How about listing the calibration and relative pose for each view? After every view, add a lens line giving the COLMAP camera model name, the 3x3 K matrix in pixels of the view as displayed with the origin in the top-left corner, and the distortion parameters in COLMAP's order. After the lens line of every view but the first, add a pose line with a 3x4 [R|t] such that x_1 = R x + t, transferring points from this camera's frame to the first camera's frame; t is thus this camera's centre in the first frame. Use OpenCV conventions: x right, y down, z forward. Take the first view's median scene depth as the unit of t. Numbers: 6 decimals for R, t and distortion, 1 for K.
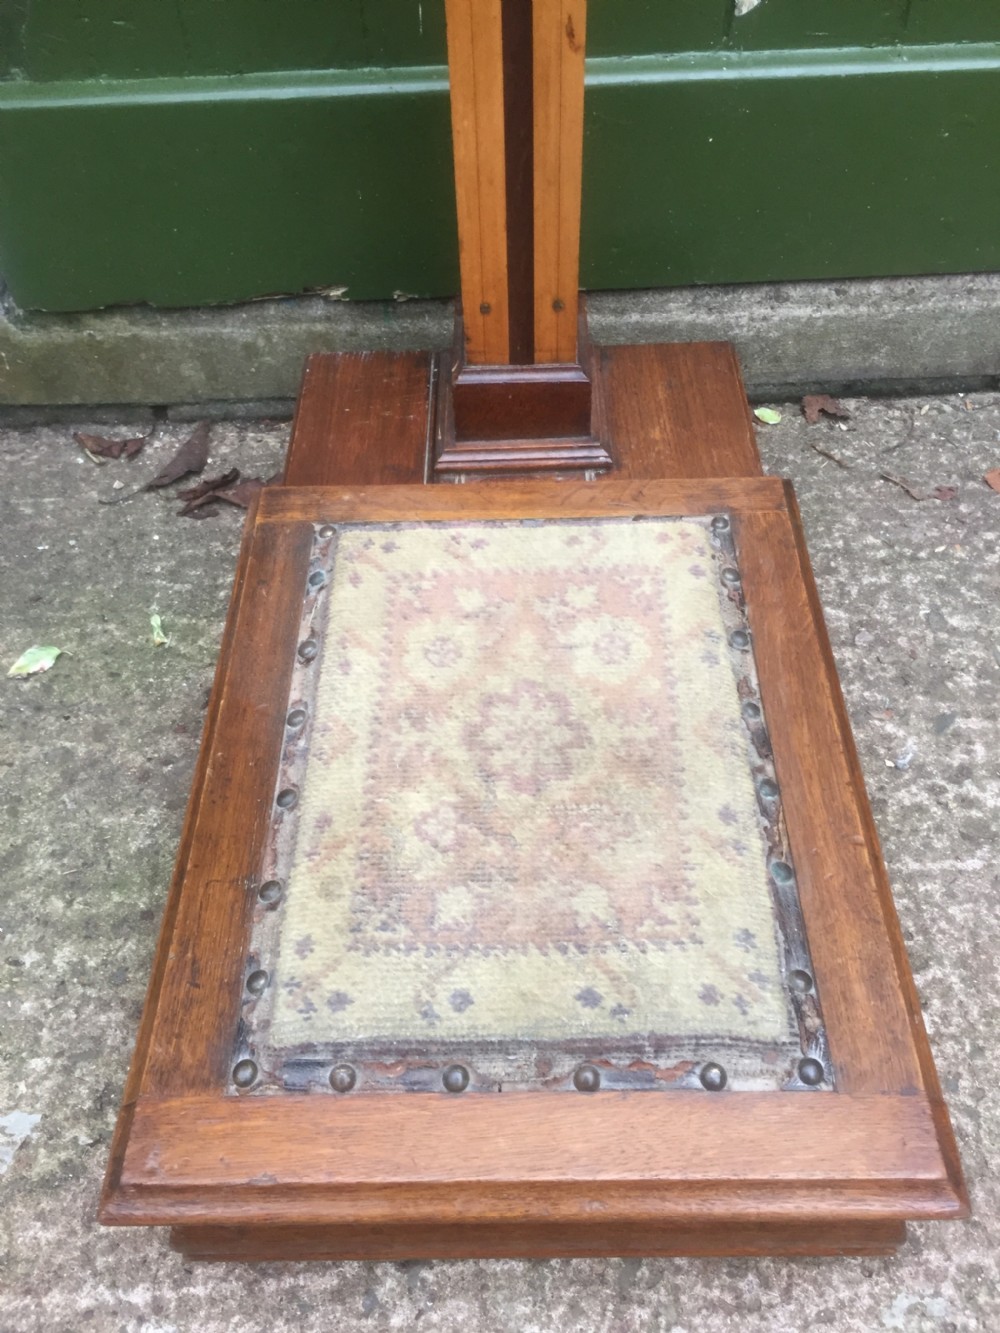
lens RADIAL K [[1158.5, 0, 500.8], [0, 1158.5, 668.4], [0, 0, 1]] dist [0.090874, -0.128006]
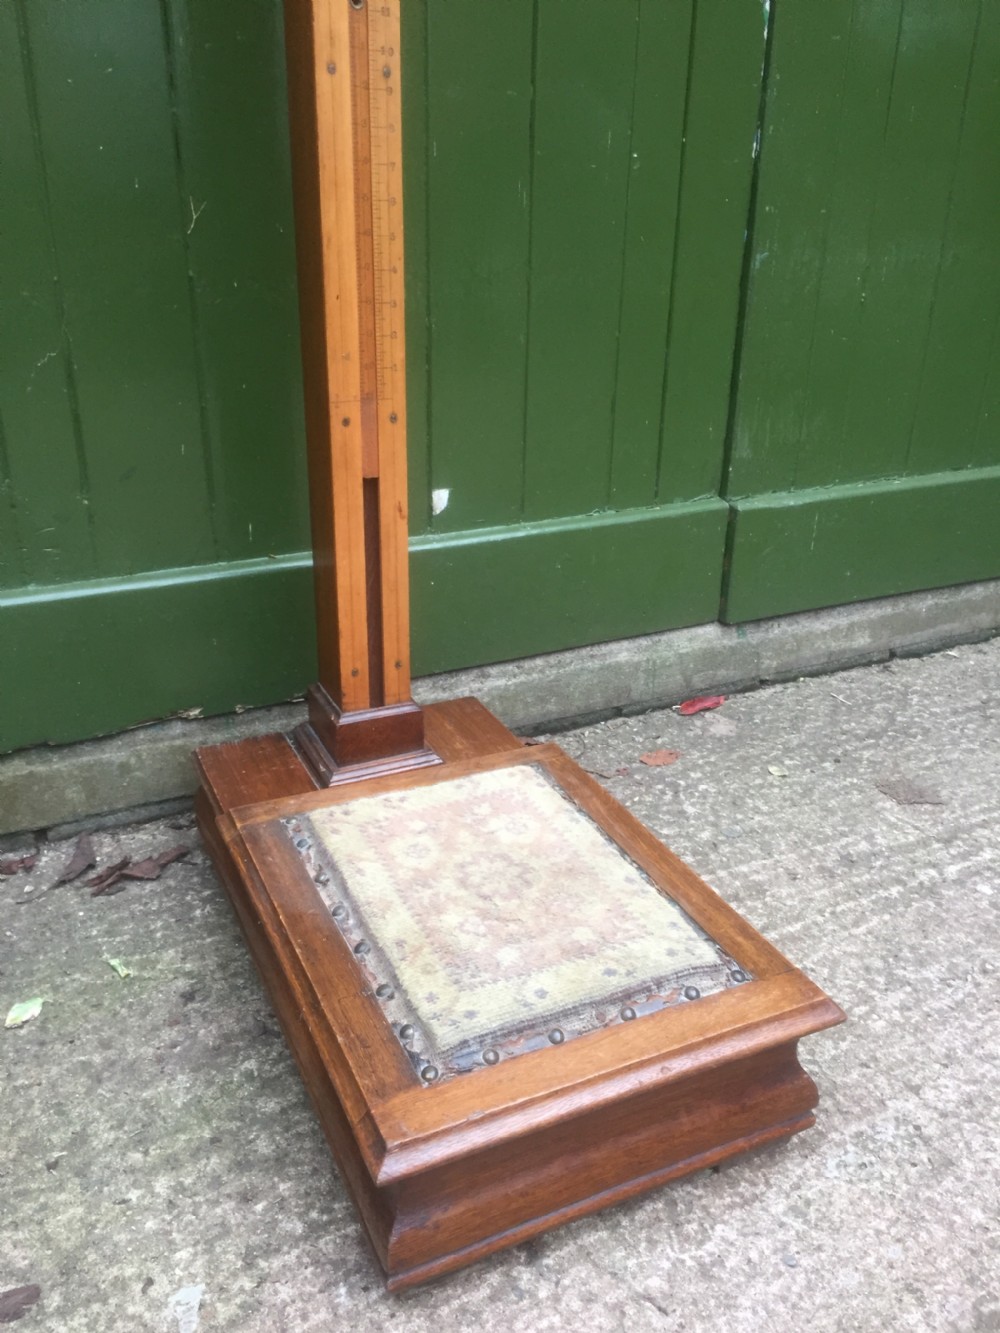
lens RADIAL K [[1145.8, 0, 503.7], [0, 1145.8, 668.2], [0, 0, 1]] dist [0.079042, -0.121329]
pose [[0.904842, -0.134033, 0.404099, -0.476428], [0.297601, 0.877872, -0.375201, 0.339132], [-0.304458, 0.459757, 0.834223, -0.363475]]
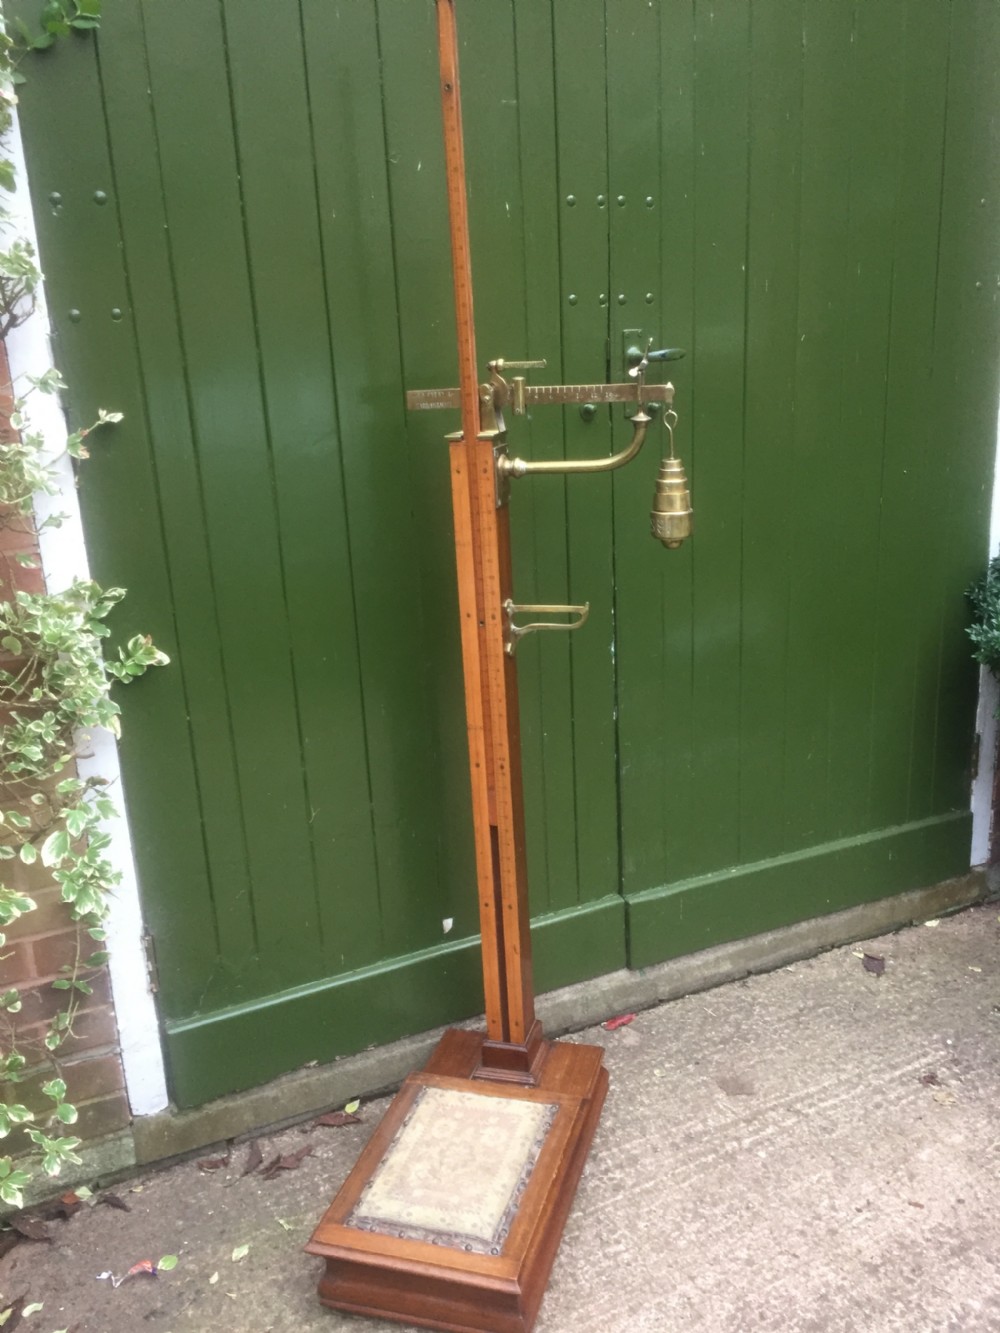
lens RADIAL K [[1153.9, 0, 506.4], [0, 1153.9, 668.6], [0, 0, 1]] dist [0.103671, -0.152578]
pose [[0.913207, -0.131256, 0.385779, -0.815058], [0.325490, 0.804543, -0.496756, 0.479557], [-0.245174, 0.579208, 0.777437, -1.976920]]
